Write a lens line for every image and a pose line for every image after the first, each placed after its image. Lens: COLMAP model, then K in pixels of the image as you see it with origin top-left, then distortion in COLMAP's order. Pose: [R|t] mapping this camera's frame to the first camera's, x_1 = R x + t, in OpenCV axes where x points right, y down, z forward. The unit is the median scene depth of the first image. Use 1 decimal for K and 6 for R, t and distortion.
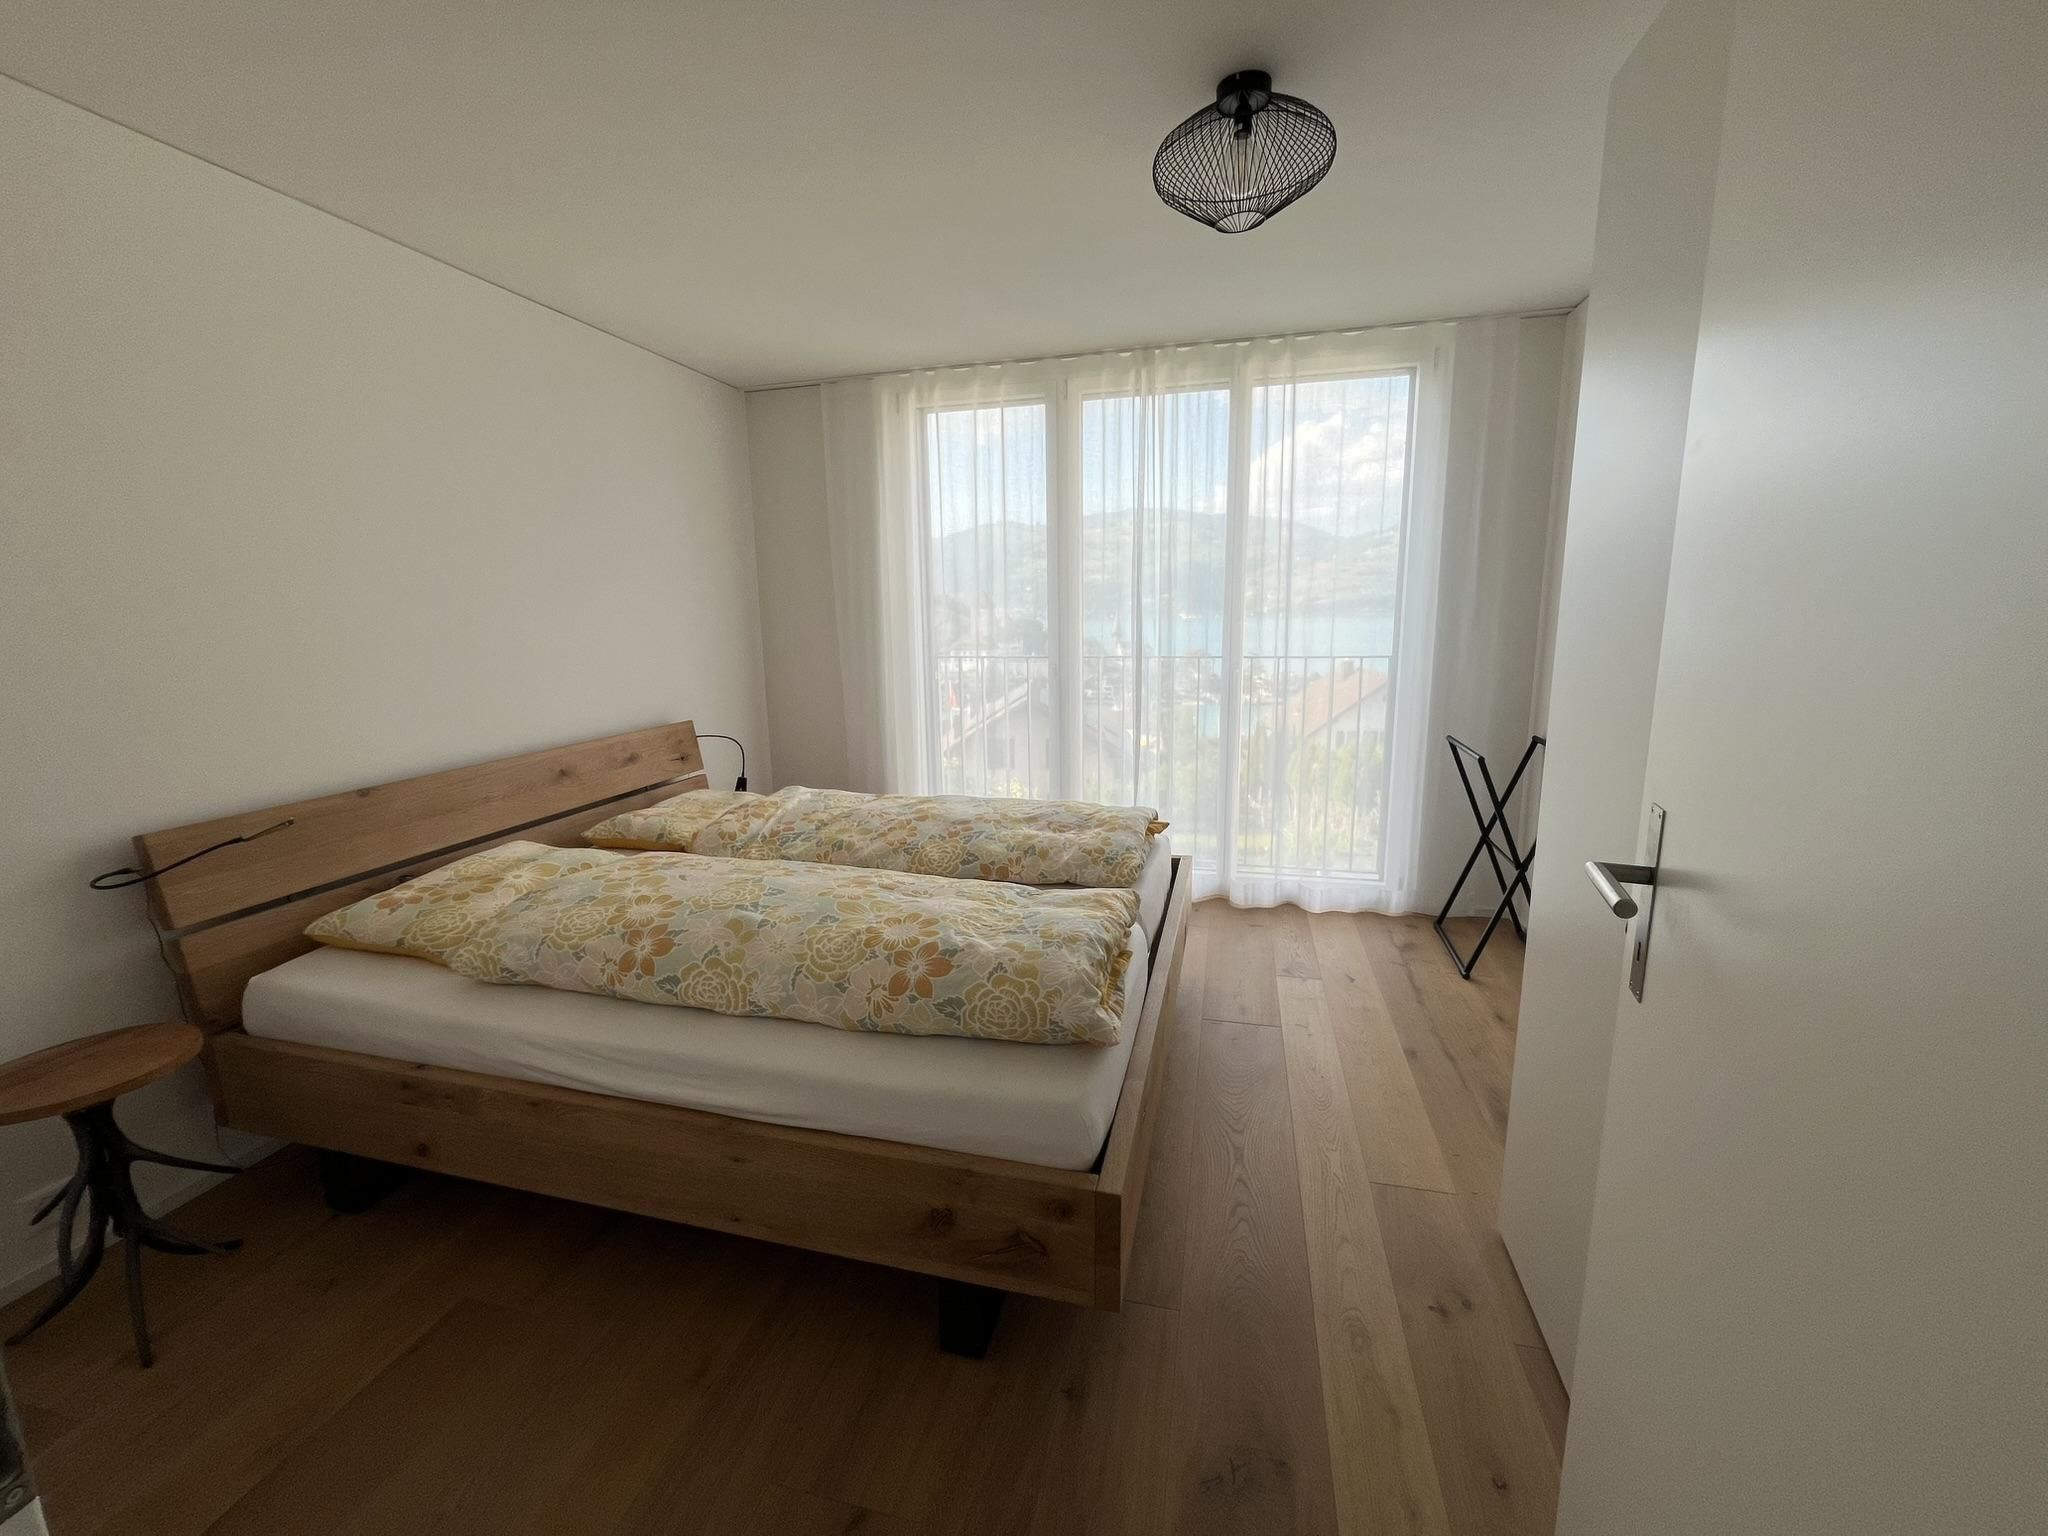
lens RADIAL K [[817.4, 0, 1024.9], [0, 817.4, 752.1], [0, 0, 1]] dist [-0.002618, -0.000521]
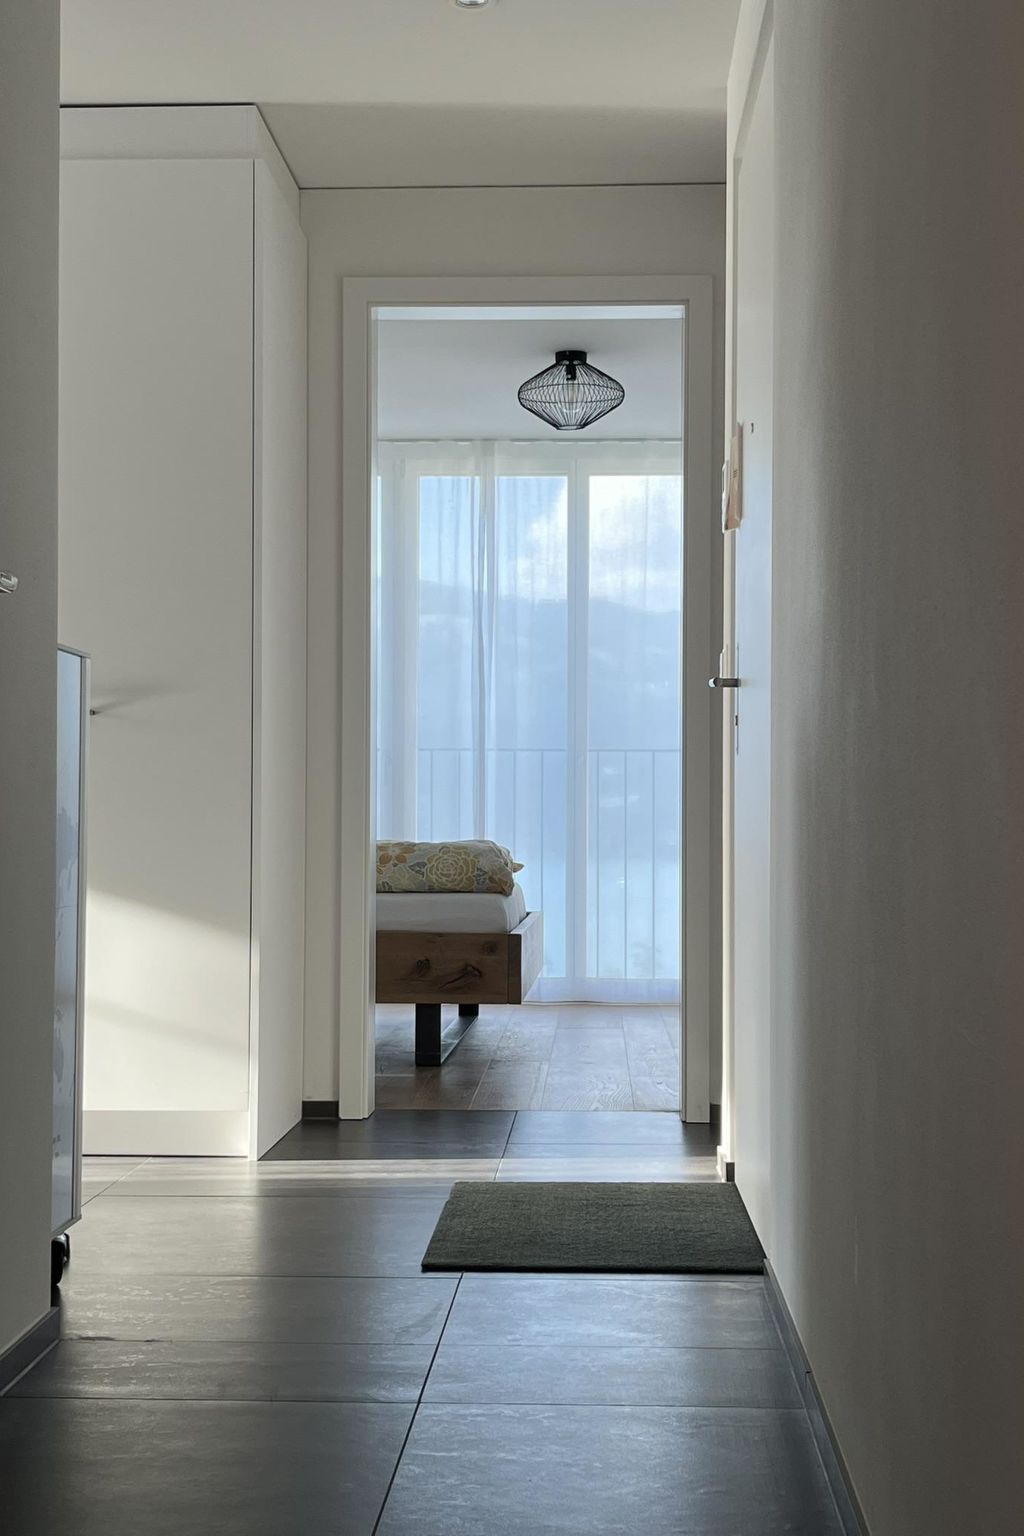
lens RADIAL K [[2204.0, 0, 517.4], [0, 2204.0, 769.3], [0, 0, 1]] dist [0.042781, 0.000000]
pose [[0.977179, 0.022451, 0.211226, -0.841547], [0.018930, 0.981238, -0.191867, 0.967809], [-0.211571, 0.191487, 0.958421, -3.416653]]
